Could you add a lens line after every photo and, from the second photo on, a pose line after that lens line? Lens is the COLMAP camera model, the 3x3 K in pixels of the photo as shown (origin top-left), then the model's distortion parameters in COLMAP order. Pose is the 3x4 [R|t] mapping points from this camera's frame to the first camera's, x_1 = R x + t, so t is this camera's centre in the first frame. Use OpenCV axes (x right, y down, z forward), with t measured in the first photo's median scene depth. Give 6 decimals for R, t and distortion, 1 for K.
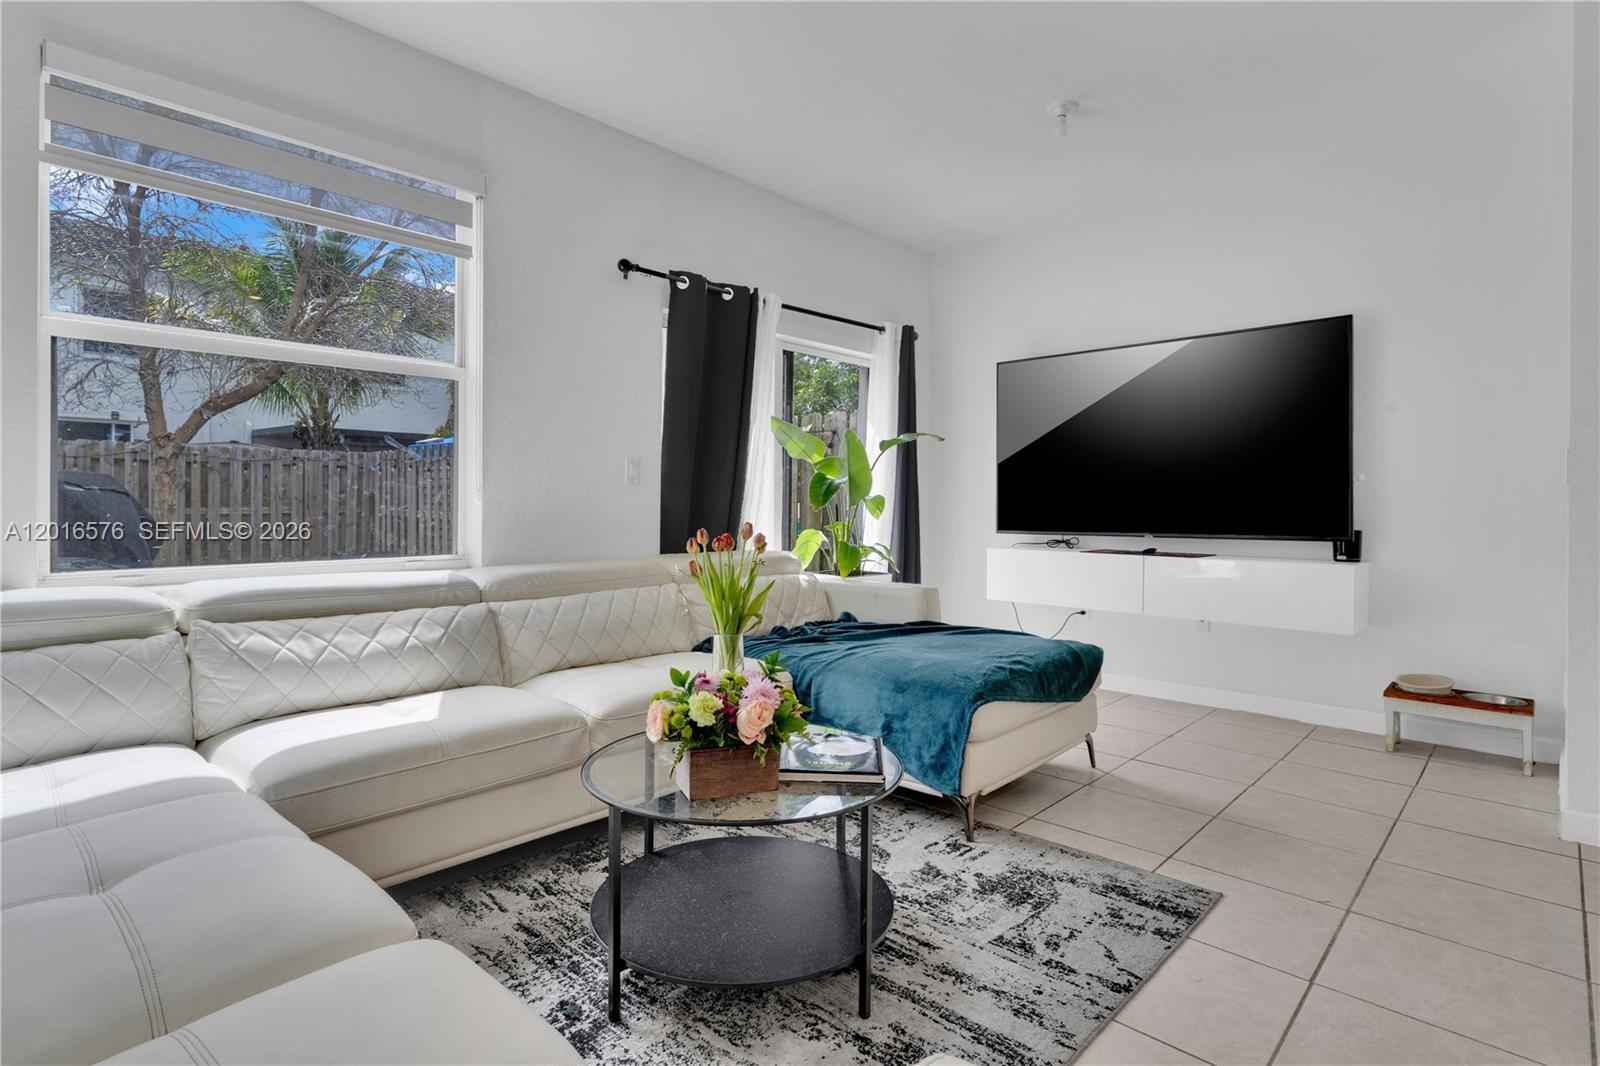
lens RADIAL K [[821.1, 0, 788.7], [0, 821.1, 523.9], [0, 0, 1]] dist [-0.002724, -0.001054]
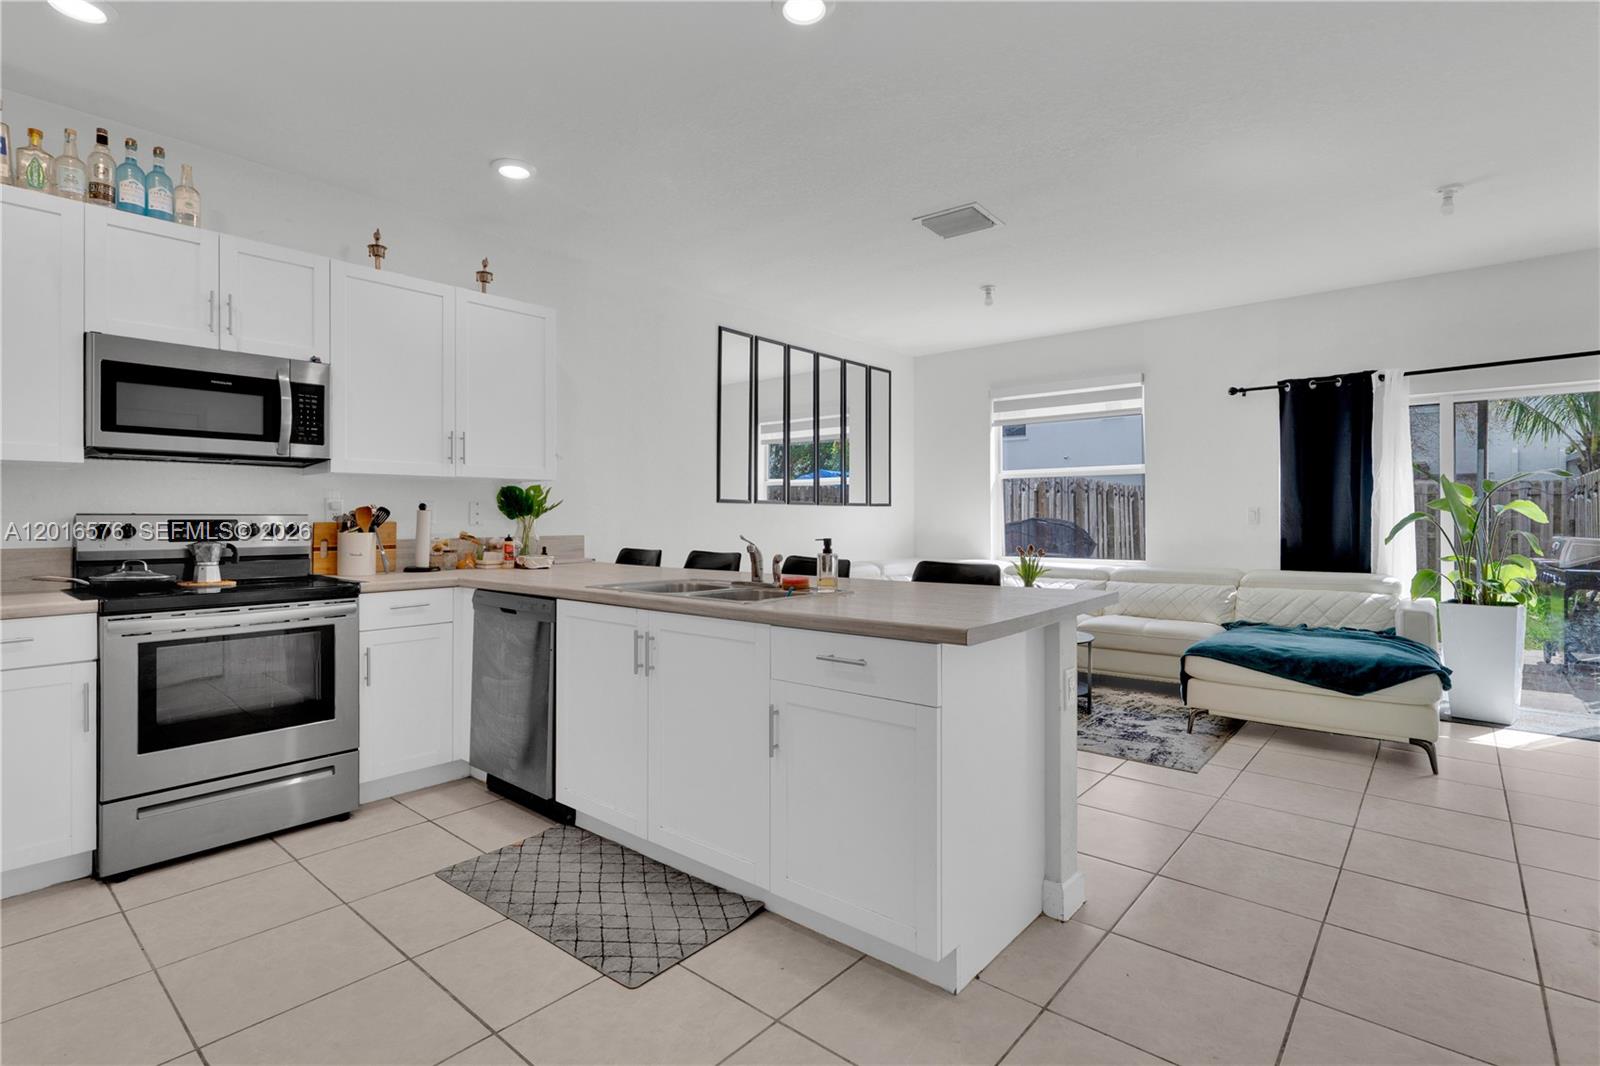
lens RADIAL K [[748.1, 0, 769.2], [0, 748.1, 515.4], [0, 0, 1]] dist [0.011100, -0.002836]
pose [[0.011491, -0.012884, -0.999851, 1.836278], [-0.024037, 0.999624, -0.013157, -0.032672], [0.999645, 0.024184, 0.011177, 0.080947]]
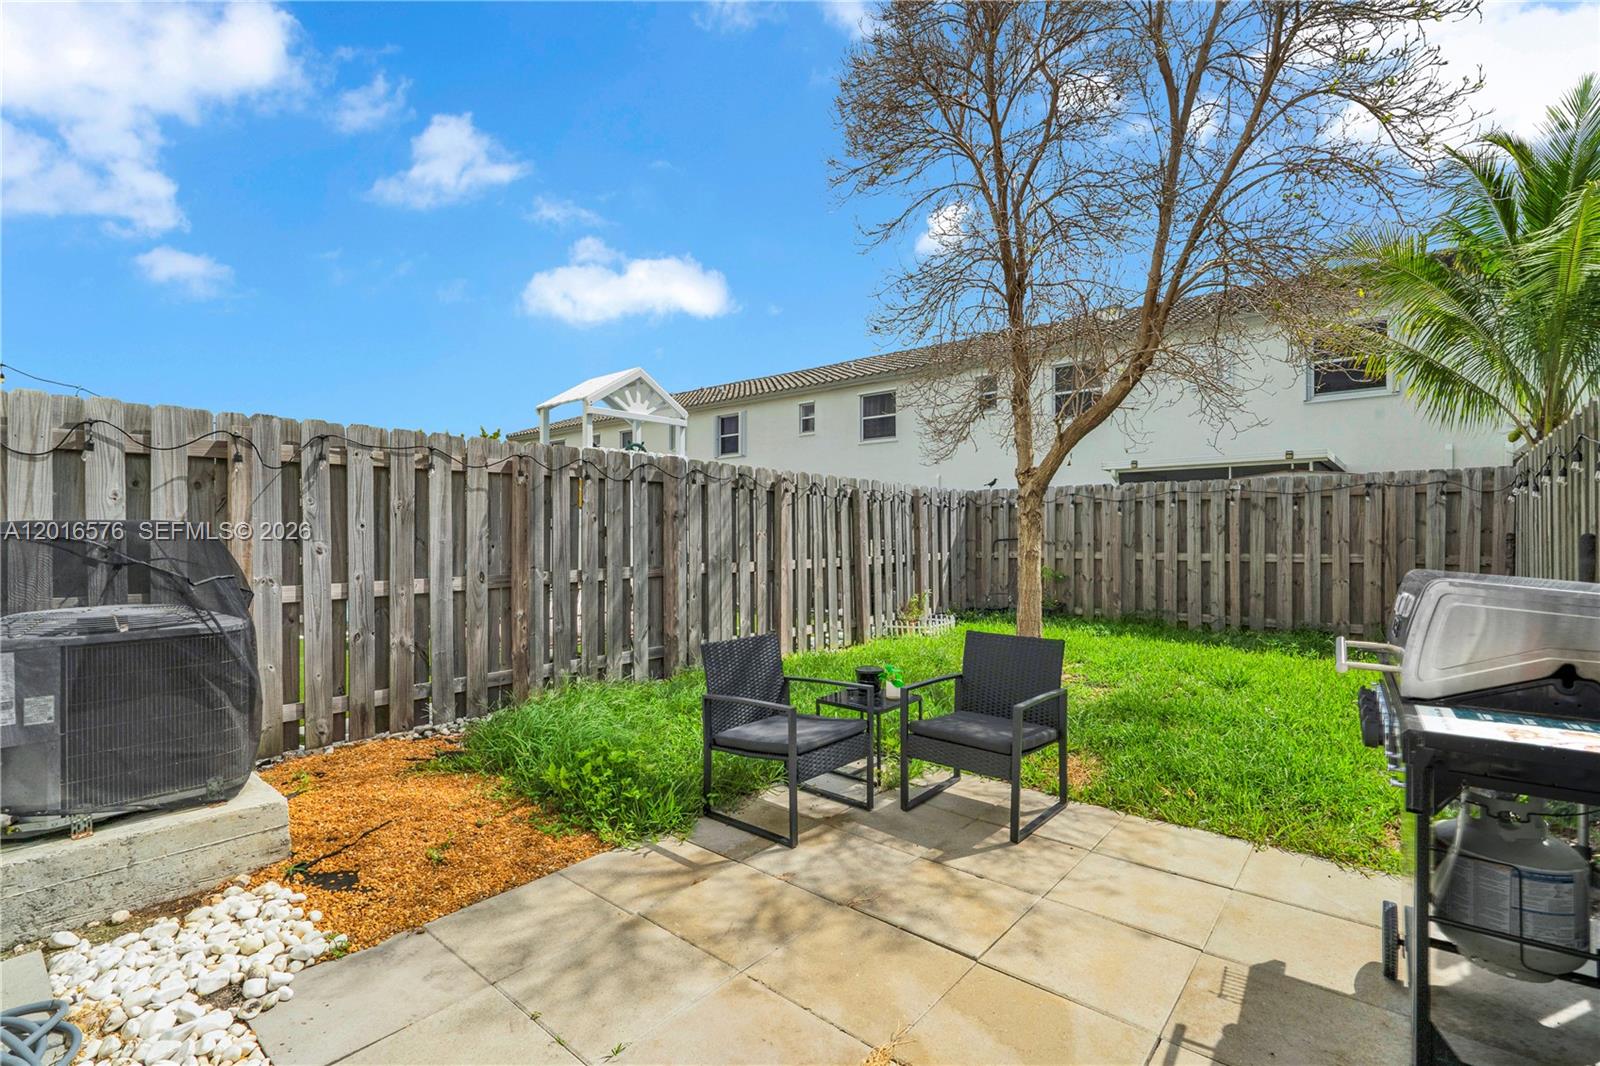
lens RADIAL K [[726.3, 0, 787.5], [0, 726.3, 539.1], [0, 0, 1]] dist [0.001846, -0.000380]
pose [[0.033033, -0.006449, -0.999433, 0.022026], [-0.026085, 0.999633, -0.007312, -0.070139], [0.999114, 0.026312, 0.032853, 2.119908]]
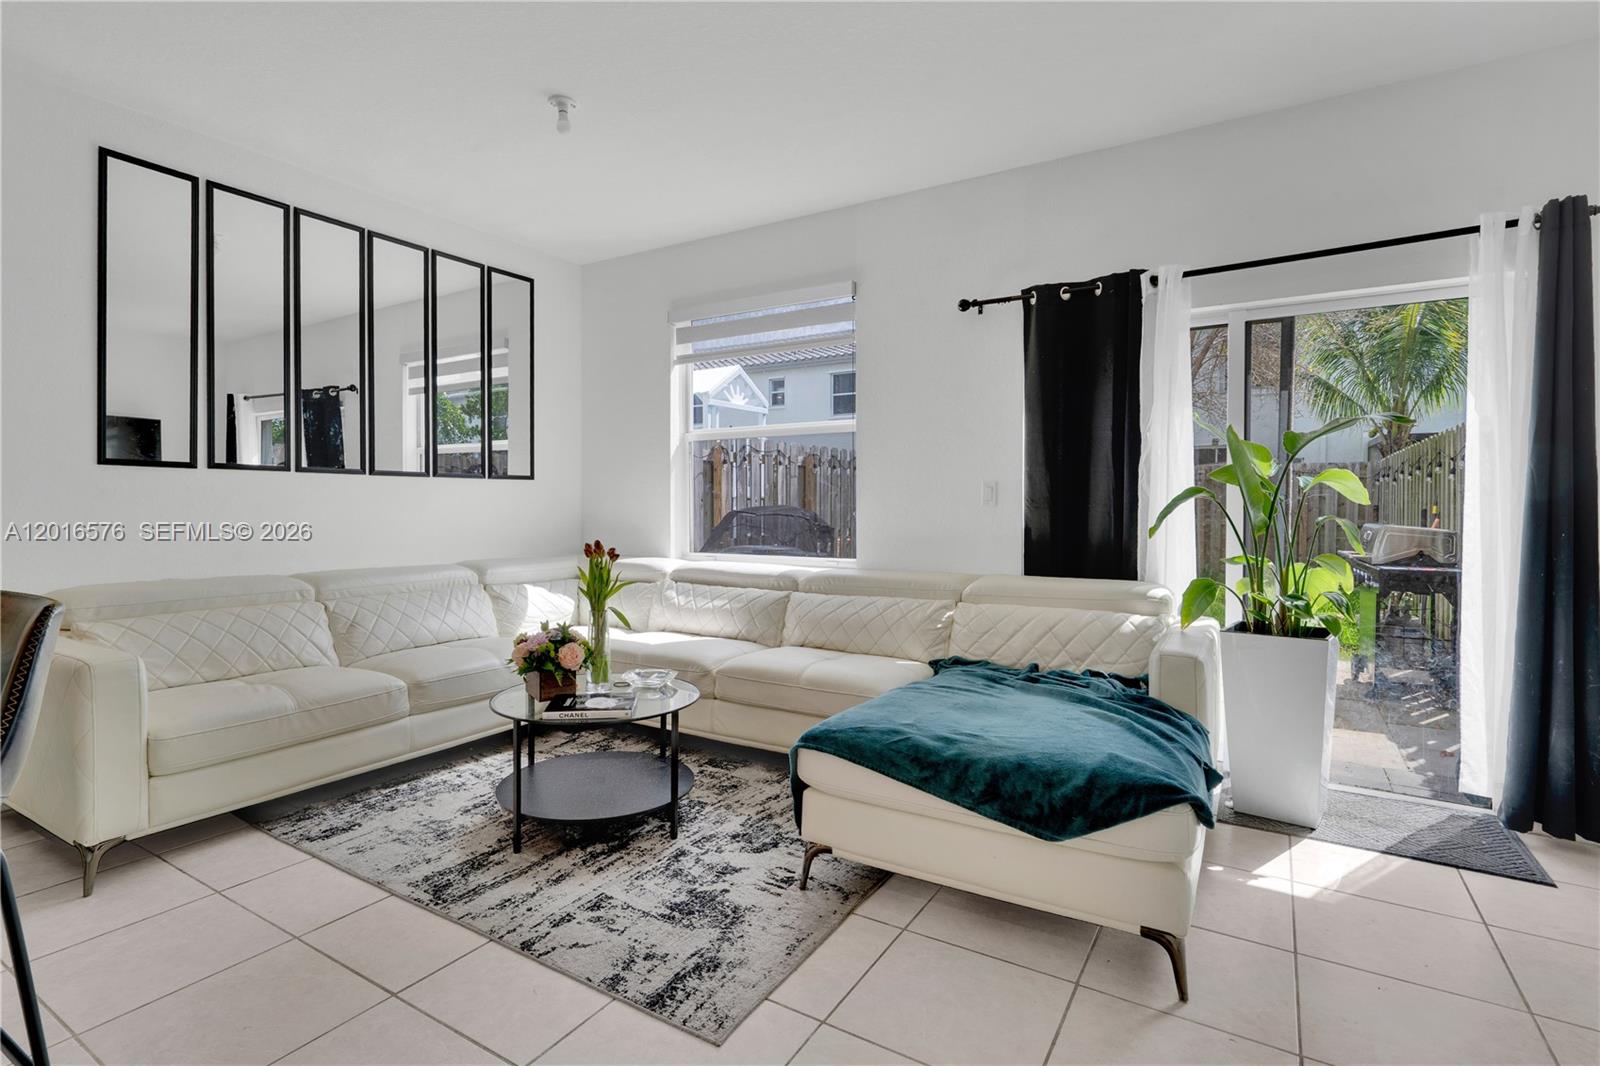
lens RADIAL K [[785.4, 0, 768.6], [0, 785.4, 518.9], [0, 0, 1]] dist [-0.001424, 0.003537]
pose [[0.177479, 0.010405, -0.984070, 1.114751], [-0.025861, 0.999648, 0.005906, -0.042712], [0.983785, 0.024401, 0.177686, 0.800697]]
